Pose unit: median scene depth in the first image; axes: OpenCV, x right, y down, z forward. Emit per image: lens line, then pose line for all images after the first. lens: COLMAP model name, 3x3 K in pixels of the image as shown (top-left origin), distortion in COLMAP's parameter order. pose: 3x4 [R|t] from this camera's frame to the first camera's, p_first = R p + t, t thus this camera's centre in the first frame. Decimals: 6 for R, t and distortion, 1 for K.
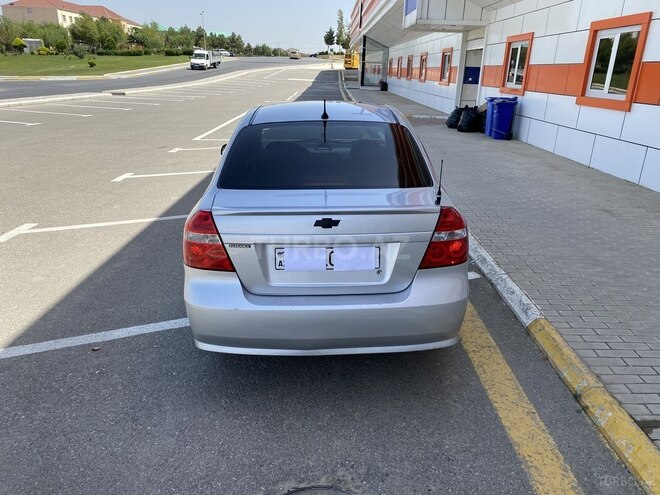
lens RADIAL K [[503.8, 0, 333.3], [0, 503.8, 251.5], [0, 0, 1]] dist [0.028296, -0.026733]
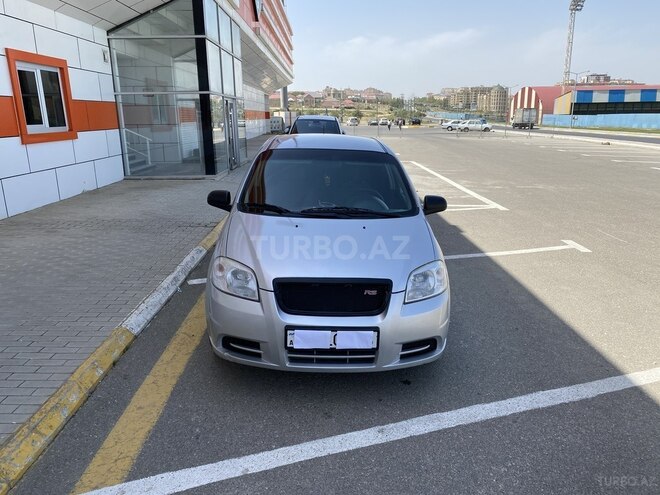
lens RADIAL K [[503.8, 0, 330.1], [0, 503.8, 245.8], [0, 0, 1]] dist [0.028296, -0.026733]
pose [[-0.999542, -0.026727, -0.014177, -0.014365], [-0.030054, 0.823267, 0.566858, -0.632246], [-0.003479, 0.567025, -0.823693, 1.752409]]
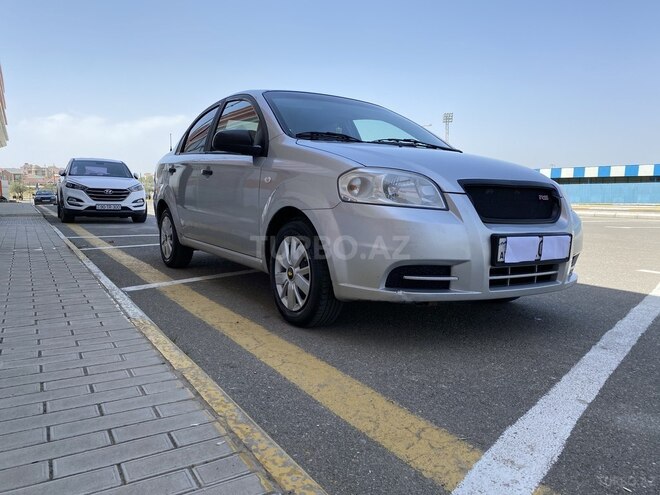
lens RADIAL K [[503.8, 0, 328.4], [0, 503.8, 250.7], [0, 0, 1]] dist [0.028296, -0.026733]
pose [[-0.859949, 0.027301, -0.509650, 0.245945], [-0.197580, 0.902901, 0.381749, -0.446655], [0.470585, 0.428981, -0.771054, 1.656190]]
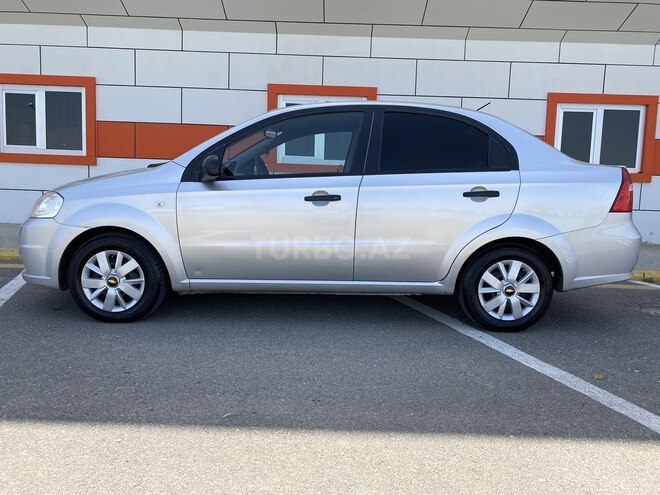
lens RADIAL K [[503.8, 0, 338.2], [0, 503.8, 251.0], [0, 0, 1]] dist [0.028296, -0.026733]
pose [[0.006255, -0.132583, 0.991152, -0.535723], [0.307106, 0.943526, 0.124274, -0.089859], [-0.951655, 0.303611, 0.046618, 0.570543]]
